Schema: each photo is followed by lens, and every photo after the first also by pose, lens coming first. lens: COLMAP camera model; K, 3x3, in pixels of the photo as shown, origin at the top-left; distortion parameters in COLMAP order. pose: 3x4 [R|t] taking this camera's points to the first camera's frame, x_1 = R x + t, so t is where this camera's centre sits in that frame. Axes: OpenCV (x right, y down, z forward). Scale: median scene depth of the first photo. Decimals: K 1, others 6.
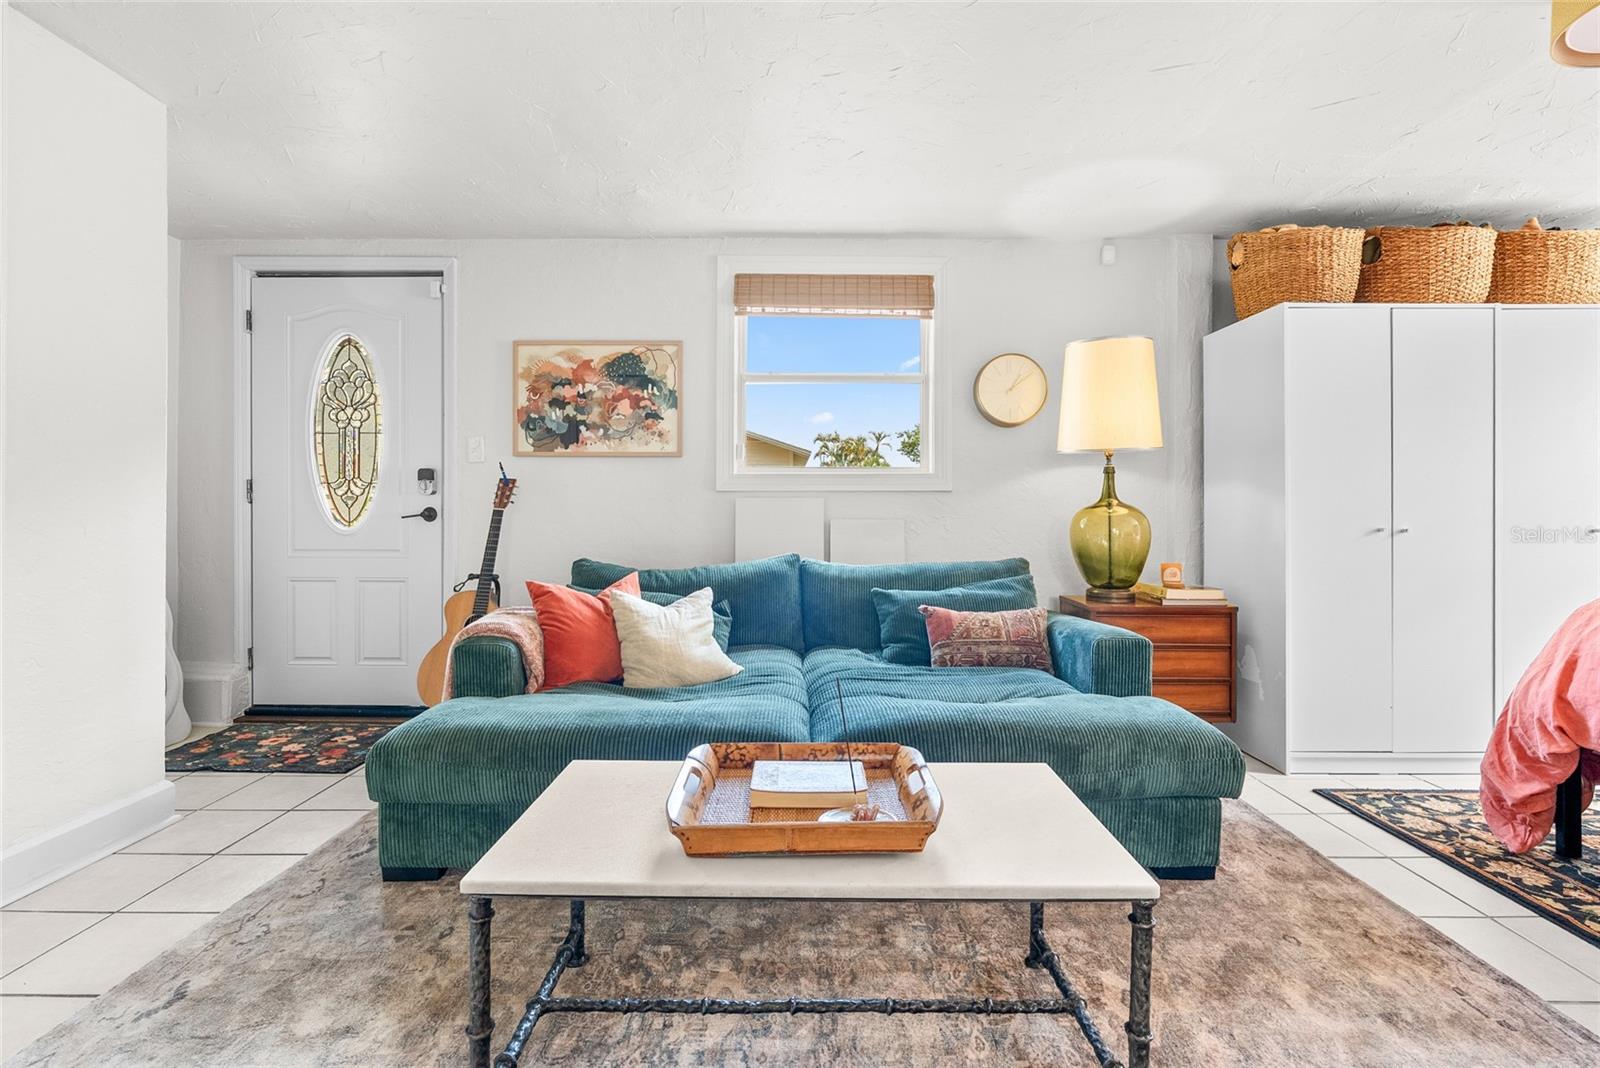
lens RADIAL K [[731.7, 0, 799.6], [0, 731.7, 516.9], [0, 0, 1]] dist [-0.004261, 0.000733]
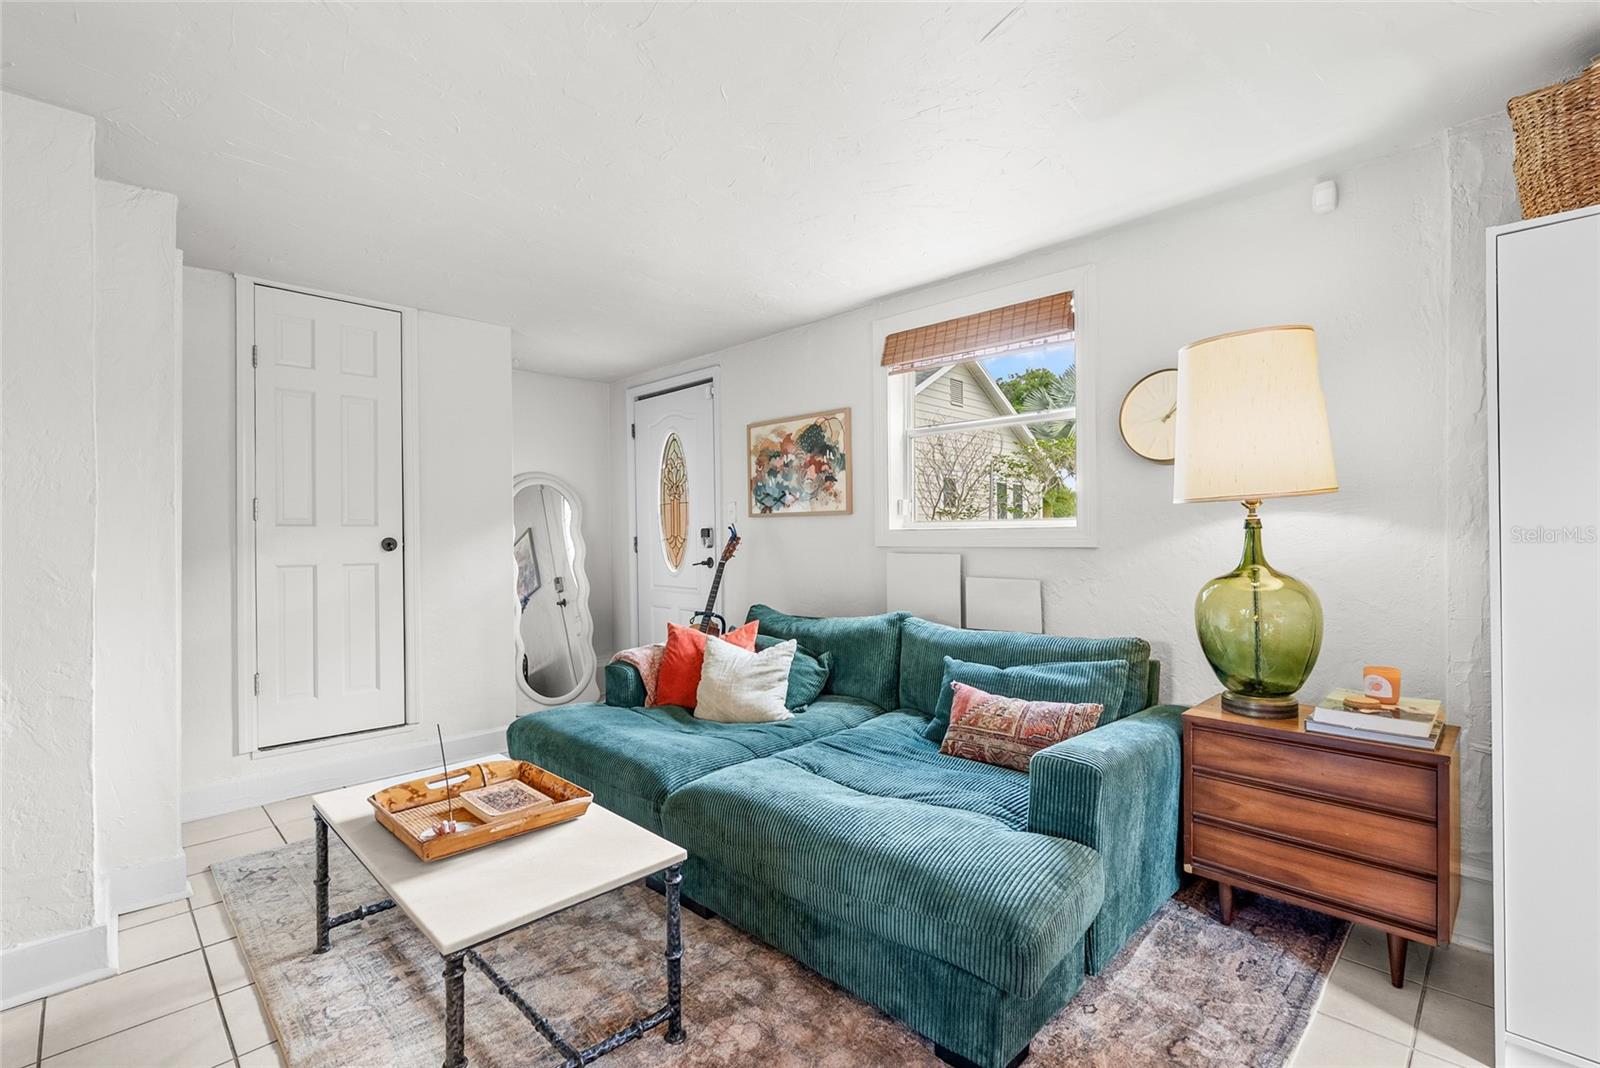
lens RADIAL K [[732.5, 0, 810.7], [0, 732.5, 540.3], [0, 0, 1]] dist [0.004215, 0.000447]
pose [[0.711362, -0.001588, -0.702824, 0.564458], [0.003577, 0.999993, 0.001361, -0.046265], [0.702817, -0.003482, 0.711362, 0.190619]]
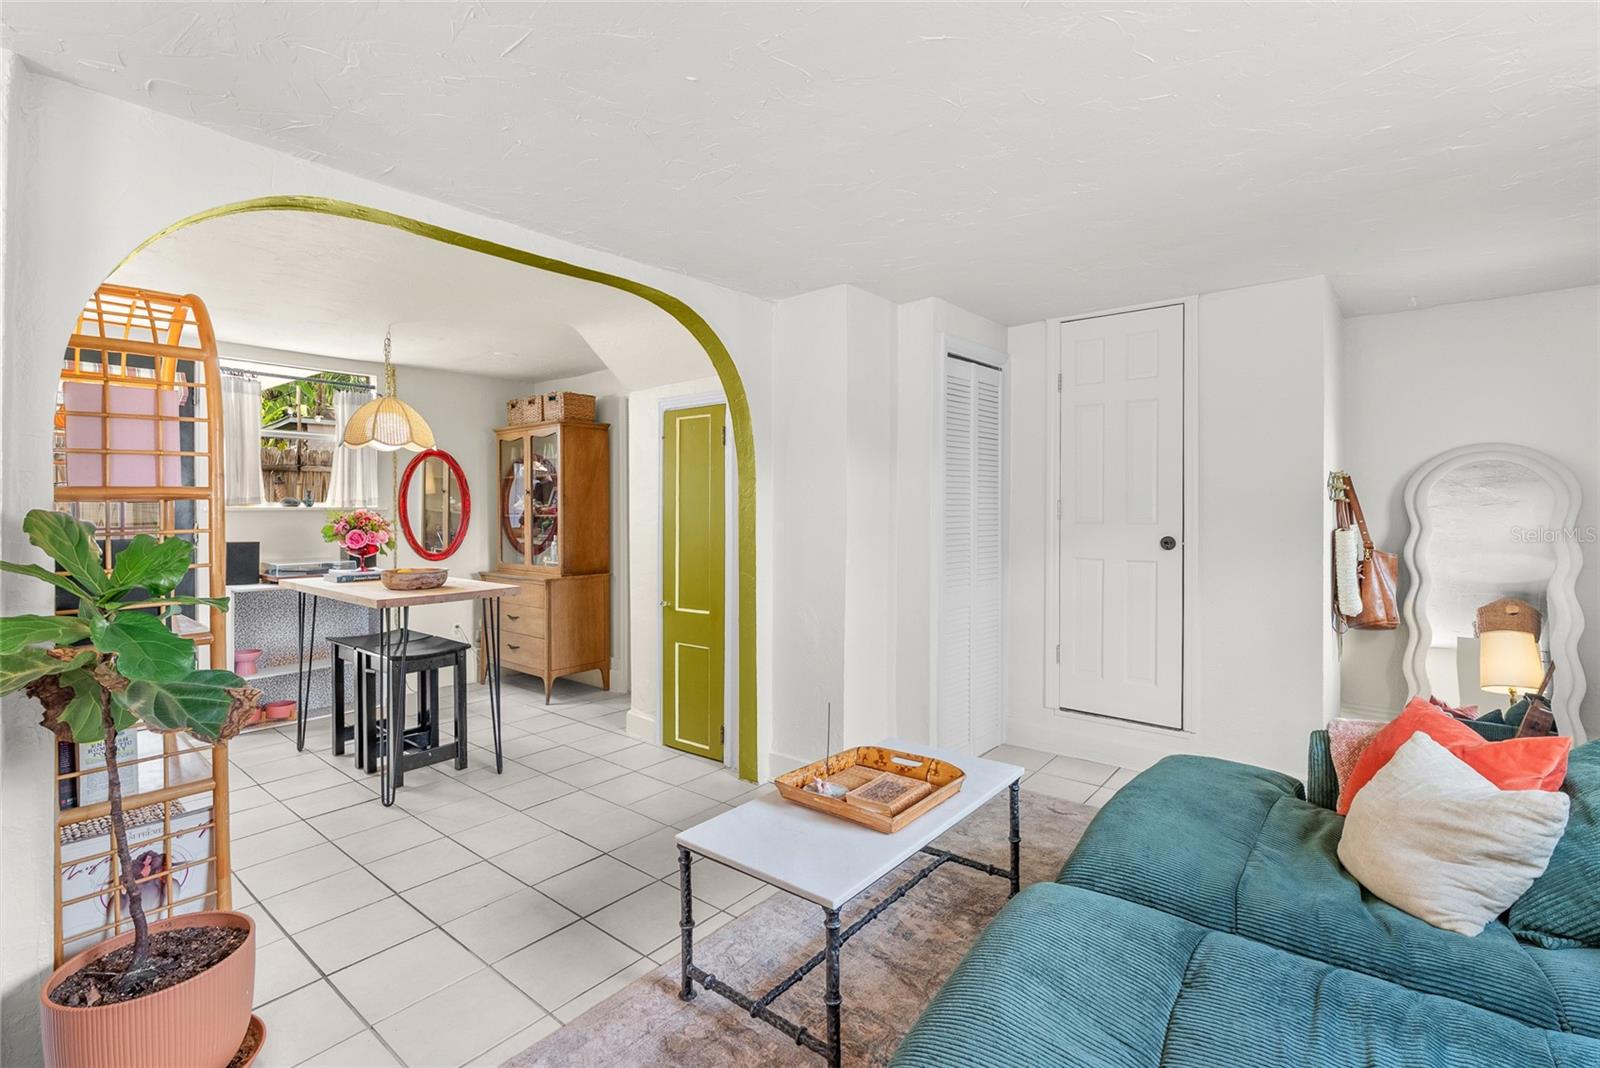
lens RADIAL K [[733.1, 0, 798.6], [0, 733.1, 527.1], [0, 0, 1]] dist [-0.018497, 0.009951]
pose [[-0.633849, 0.018014, -0.773247, 0.529000], [-0.005782, 0.999590, 0.028027, -0.089909], [0.773435, 0.022236, -0.633485, 0.757380]]
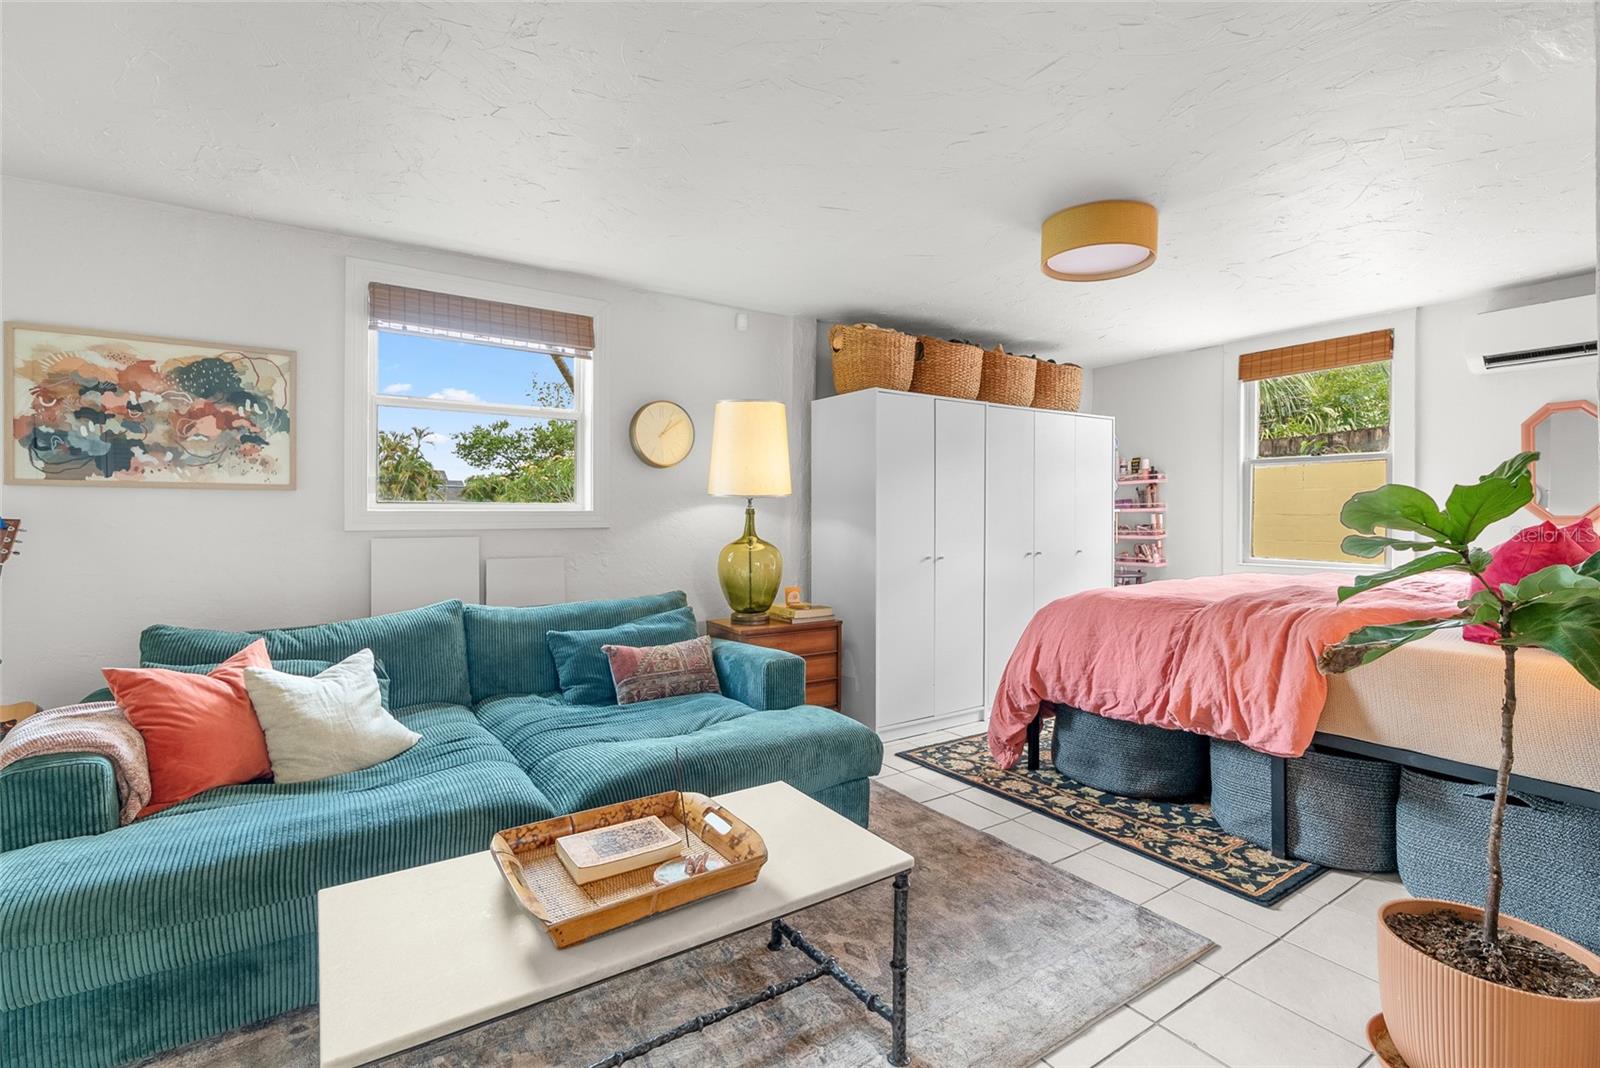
lens RADIAL K [[733.1, 0, 798.6], [0, 733.1, 527.1], [0, 0, 1]] dist [-0.018497, 0.009951]
pose [[0.826133, -0.010470, 0.563379, -0.157383], [0.003895, 0.999910, 0.012871, -0.049202], [-0.563462, -0.008439, 0.826099, -0.008608]]
